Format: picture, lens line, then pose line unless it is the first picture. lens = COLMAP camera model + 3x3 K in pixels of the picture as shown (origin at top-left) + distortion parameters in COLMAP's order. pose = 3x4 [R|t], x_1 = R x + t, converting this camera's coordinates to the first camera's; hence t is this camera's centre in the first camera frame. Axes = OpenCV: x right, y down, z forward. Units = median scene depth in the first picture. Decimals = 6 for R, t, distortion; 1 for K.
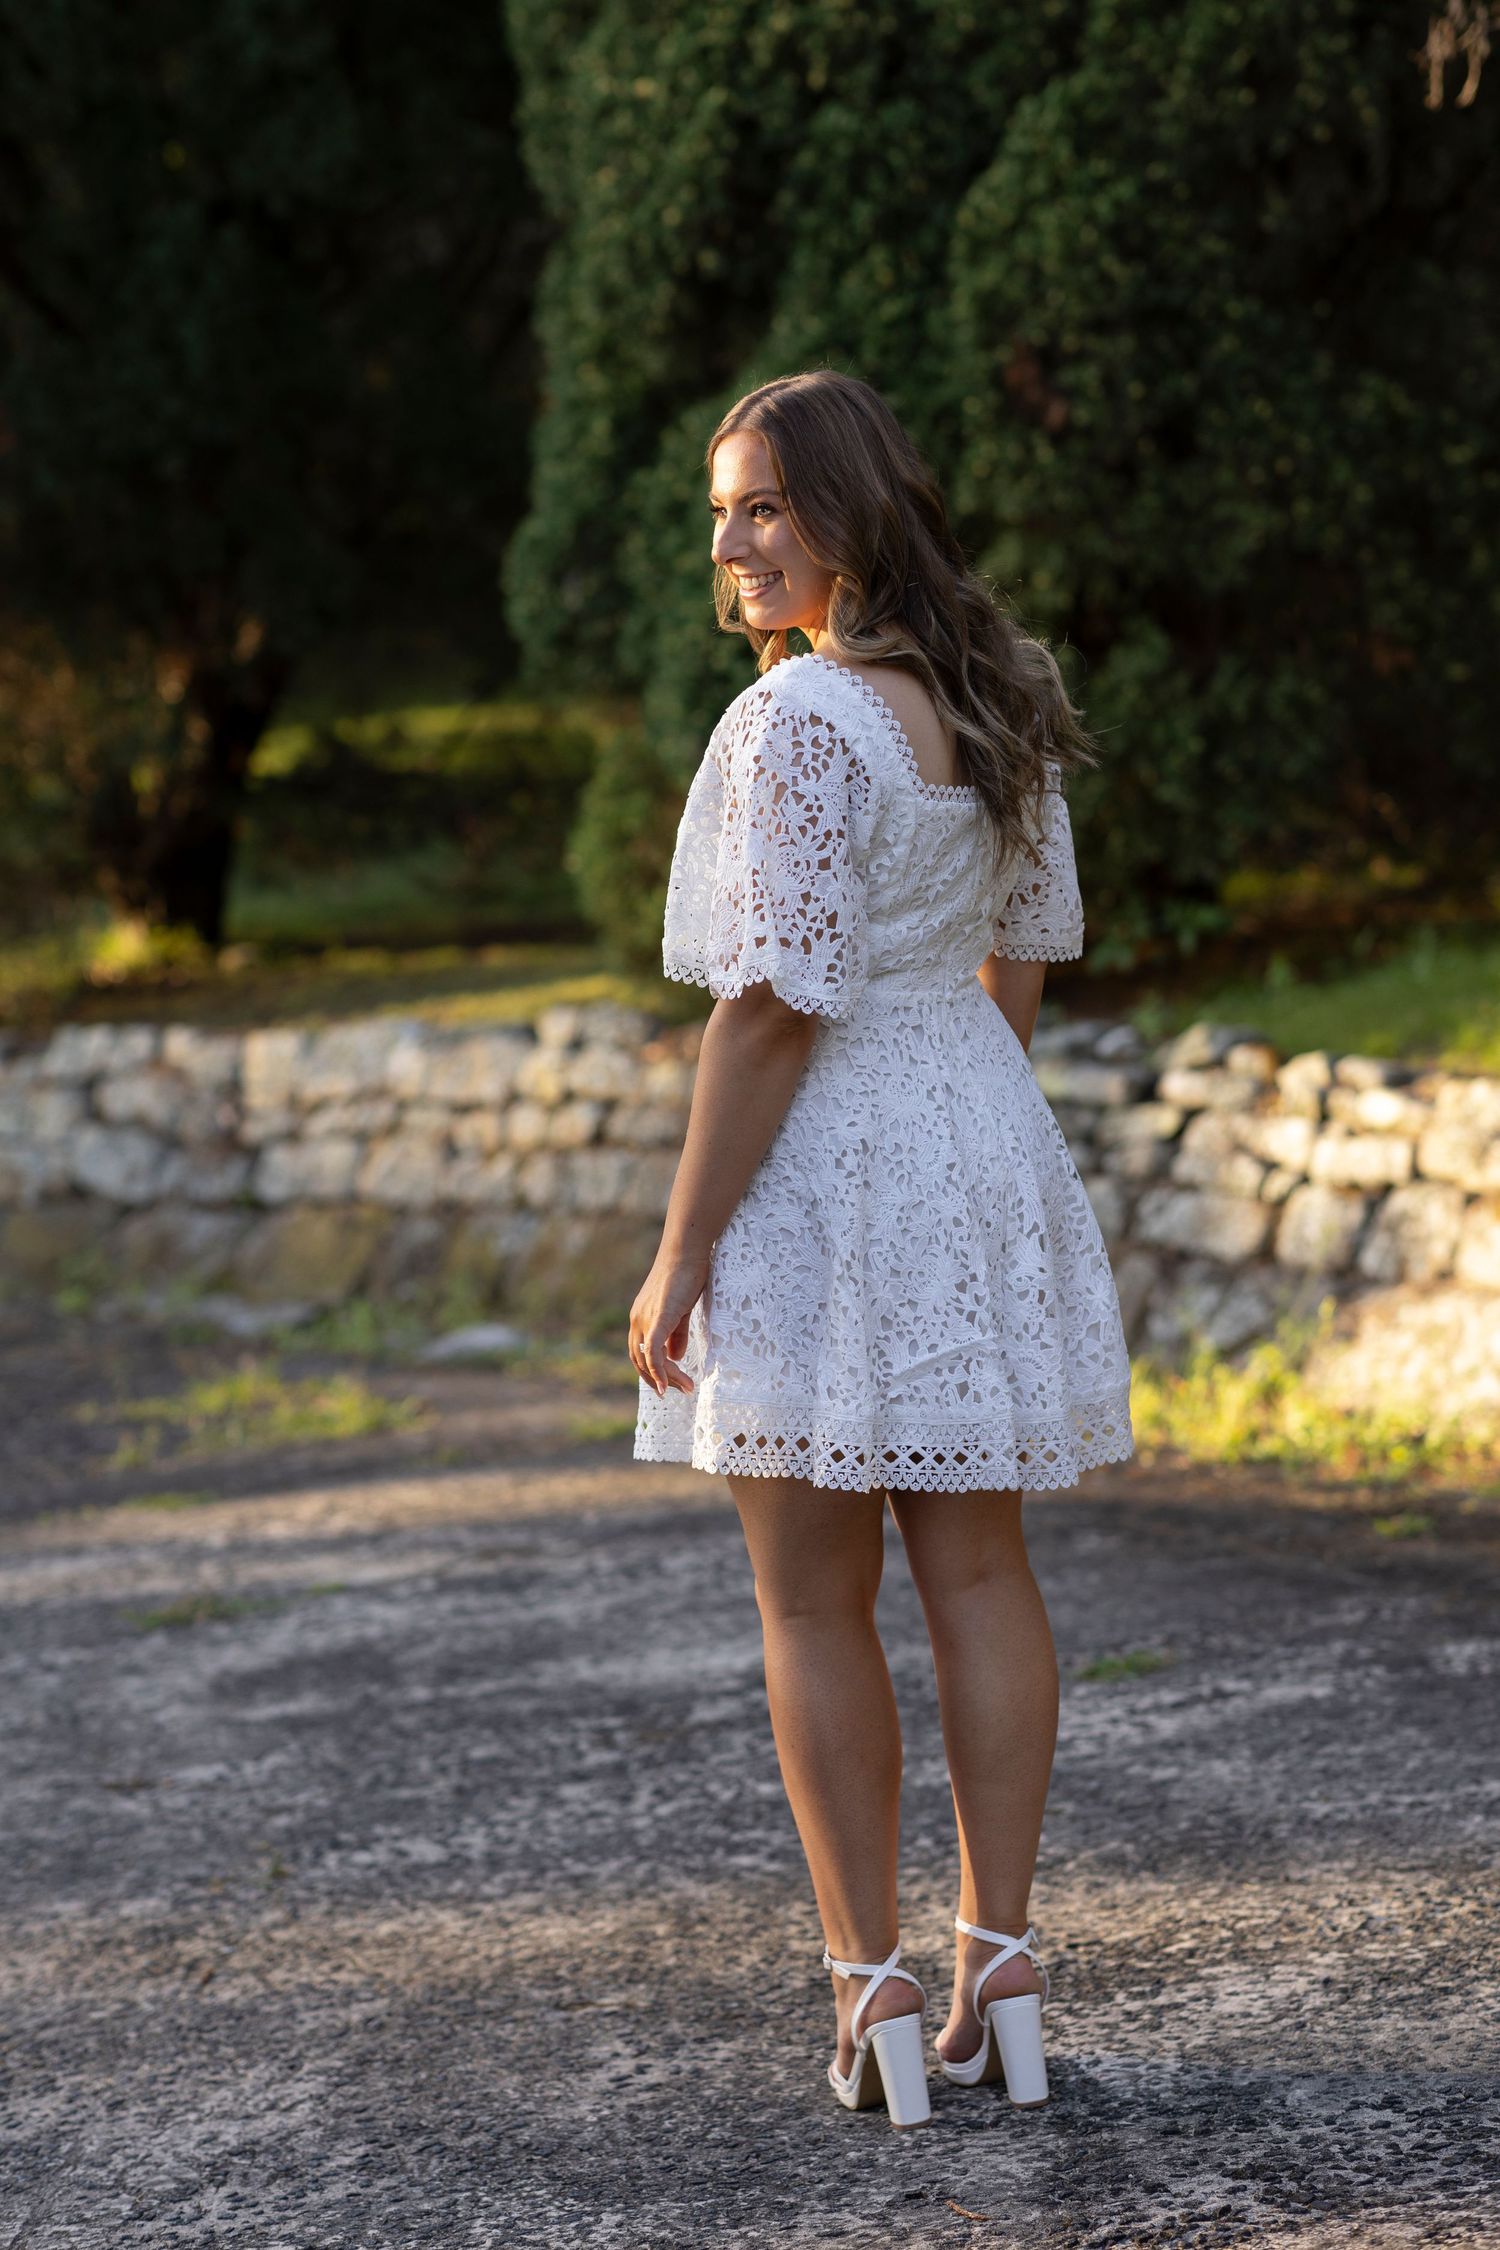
lens RADIAL K [[5373.1, 0, 750.0], [0, 5373.1, 1125.0], [0, 0, 1]] dist [-0.025623, 0.214187]
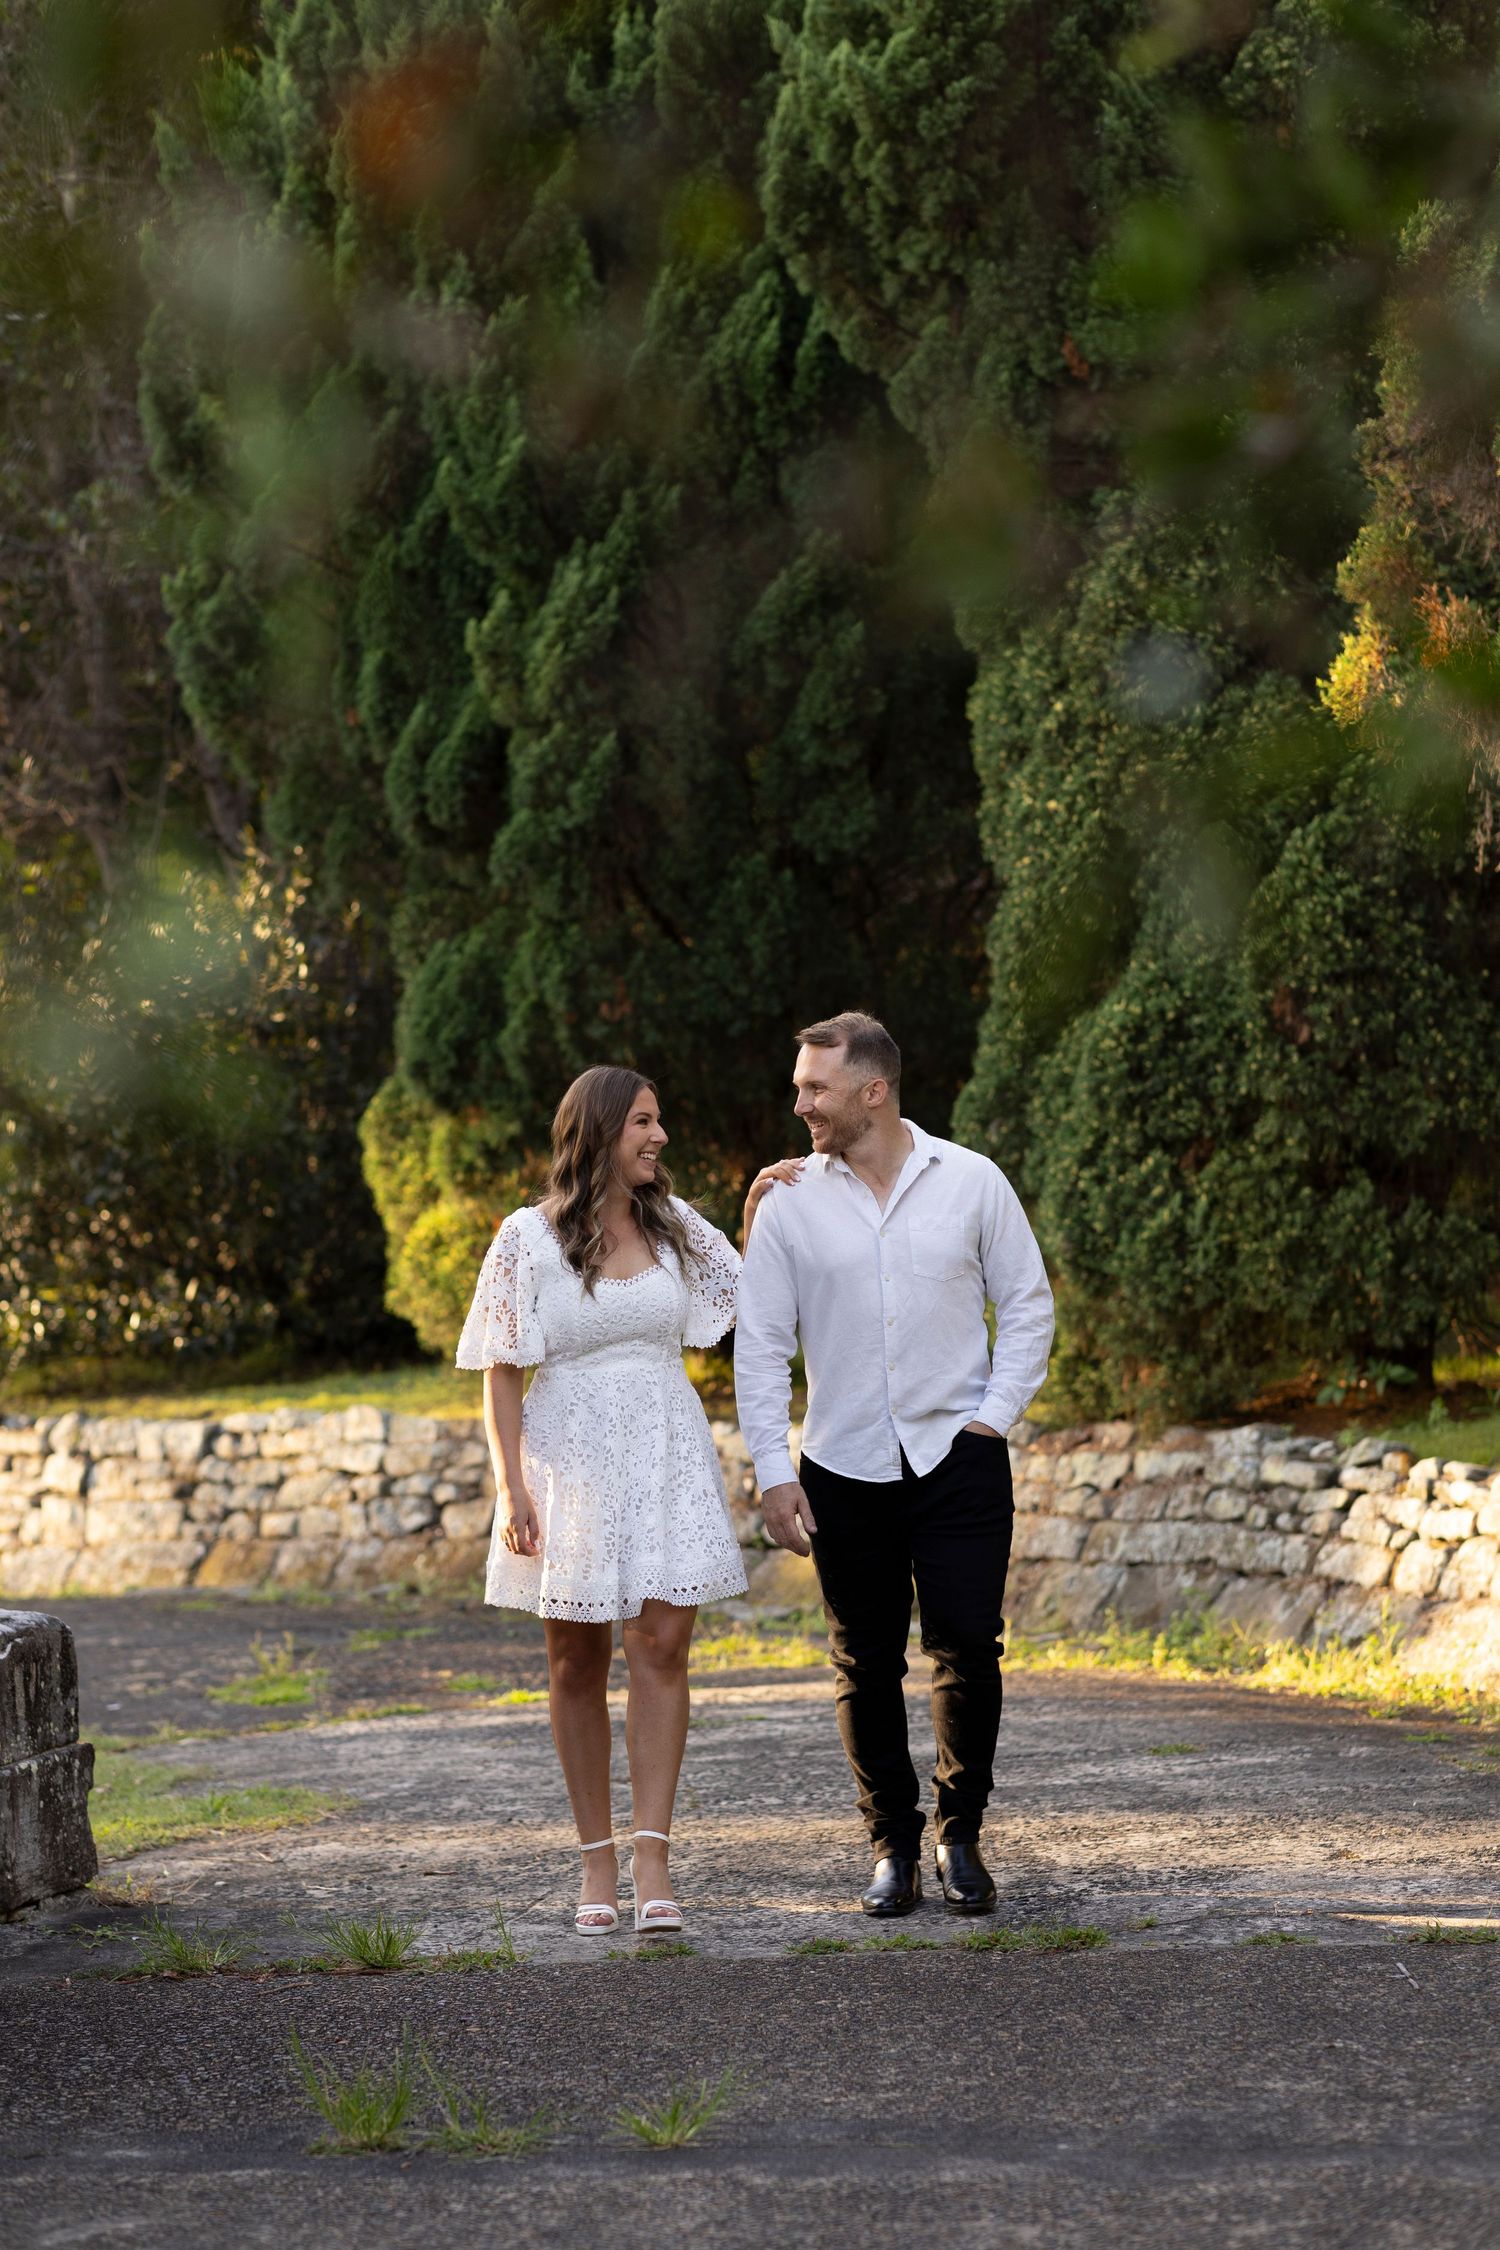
lens RADIAL K [[5373.1, 0, 750.0], [0, 5373.1, 1125.0], [0, 0, 1]] dist [-0.025623, 0.214187]
pose [[0.991506, 0.052727, -0.118890, 0.083273], [-0.063816, 0.993760, -0.091479, 0.042244], [0.113324, 0.098289, 0.988684, -0.516733]]
